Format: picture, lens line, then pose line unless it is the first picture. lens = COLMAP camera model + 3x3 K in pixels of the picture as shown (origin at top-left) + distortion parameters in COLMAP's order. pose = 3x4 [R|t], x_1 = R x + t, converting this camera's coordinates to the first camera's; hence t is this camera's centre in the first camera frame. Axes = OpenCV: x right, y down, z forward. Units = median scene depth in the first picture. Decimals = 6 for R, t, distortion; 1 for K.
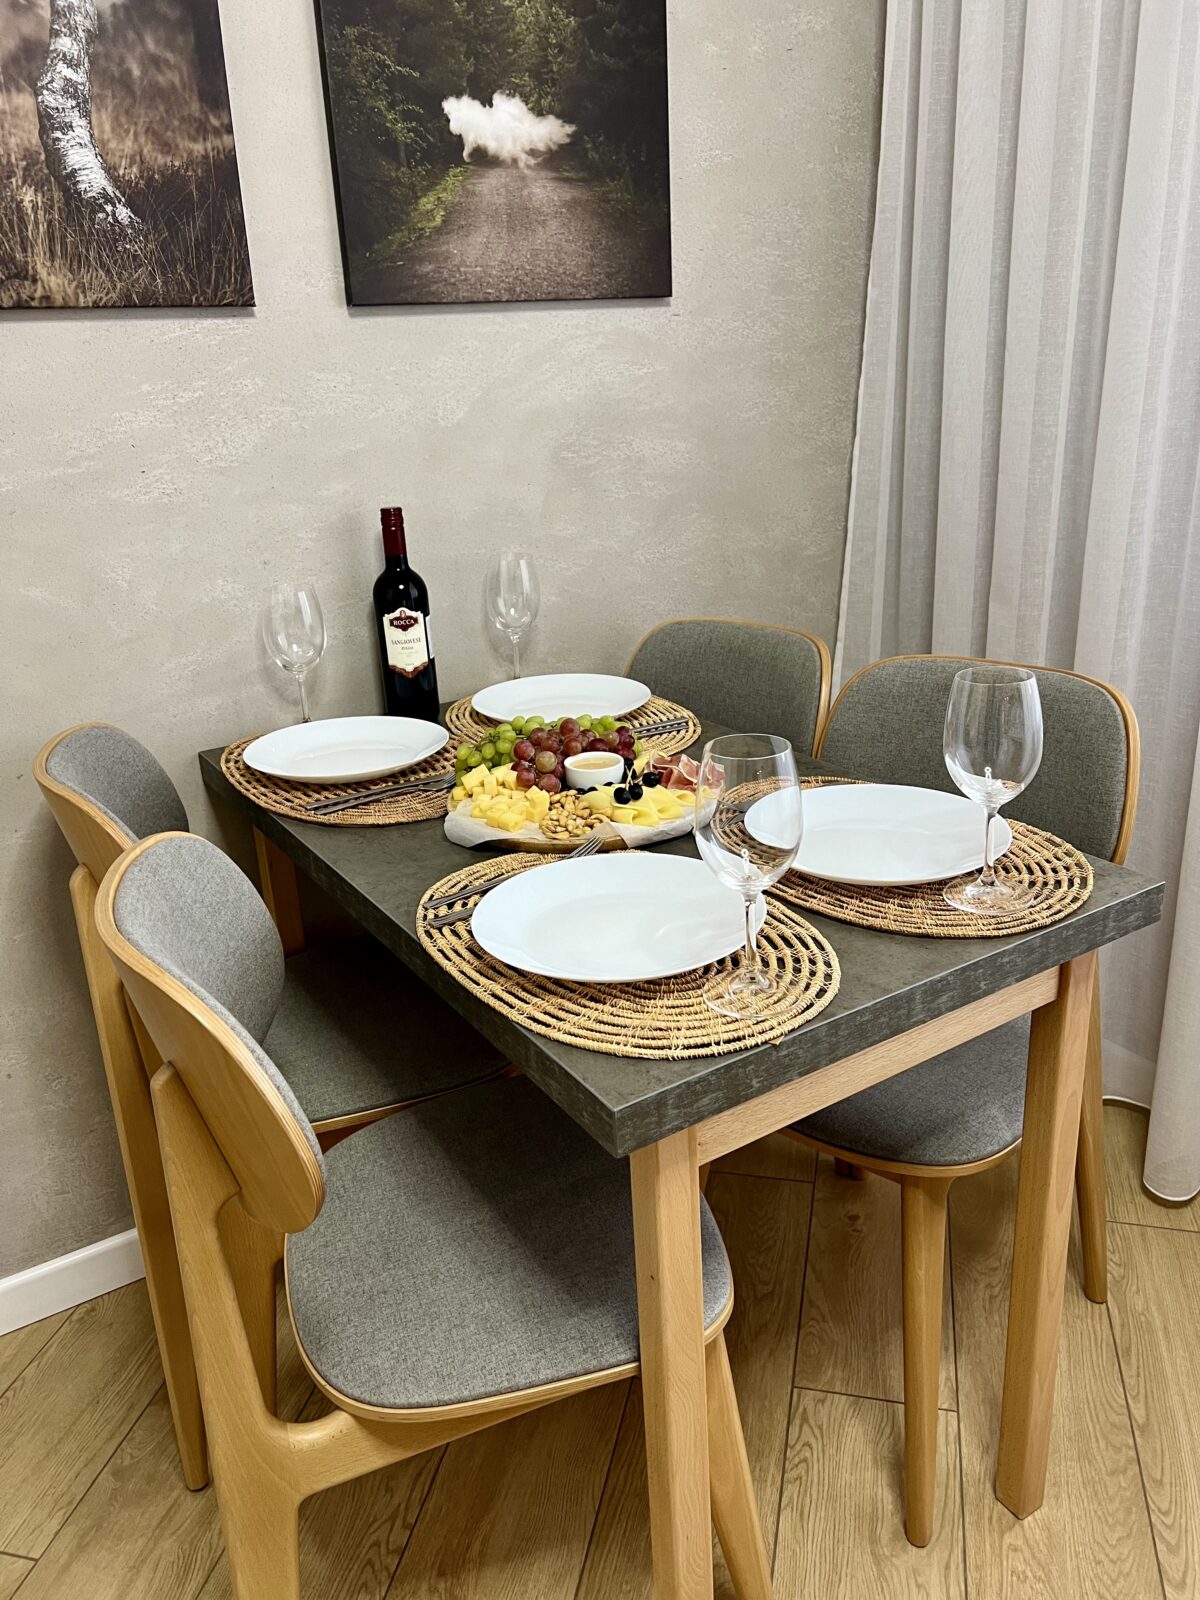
lens RADIAL K [[1204.3, 0, 593.6], [0, 1204.3, 802.6], [0, 0, 1]] dist [0.056818, -0.070310]
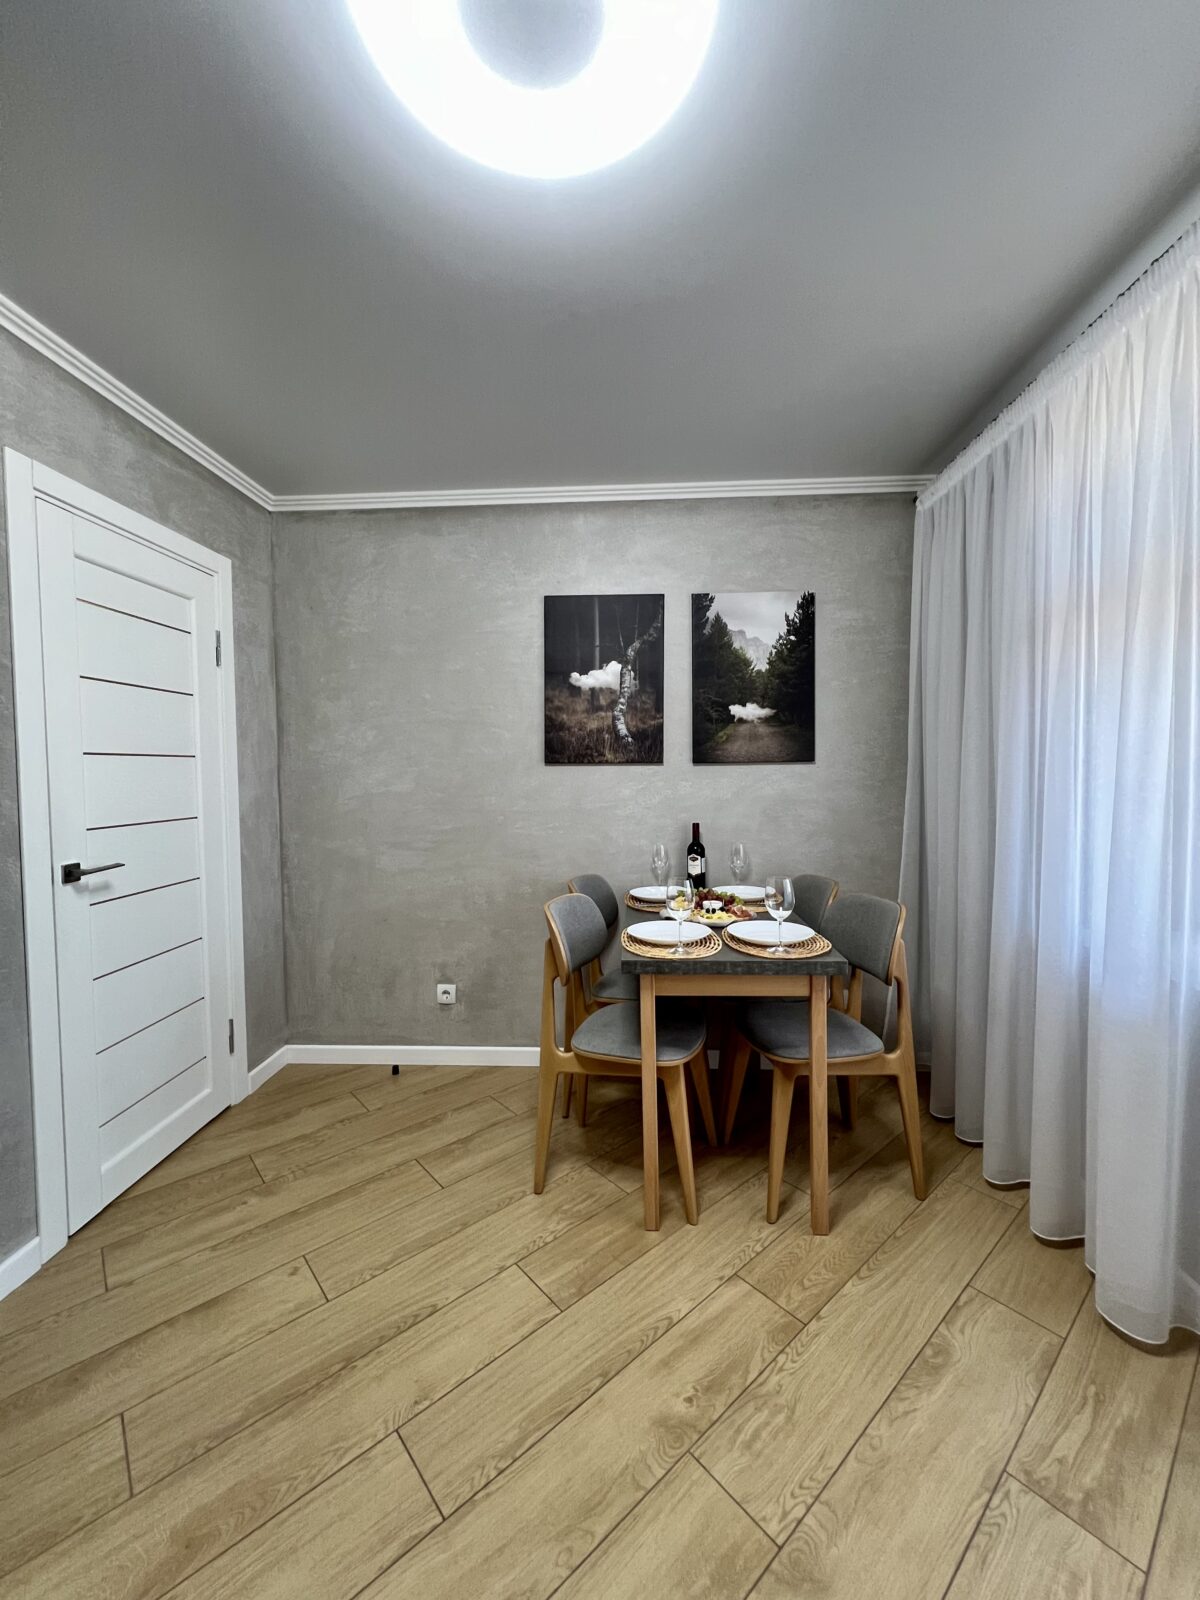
lens RADIAL K [[643.3, 0, 608.1], [0, 643.3, 803.0], [0, 0, 1]] dist [-0.003177, 0.002079]
pose [[0.809807, 0.064391, -0.583152, 0.626466], [-0.230061, 0.949204, -0.214669, 0.118742], [0.539708, 0.308001, 0.783487, -0.448023]]
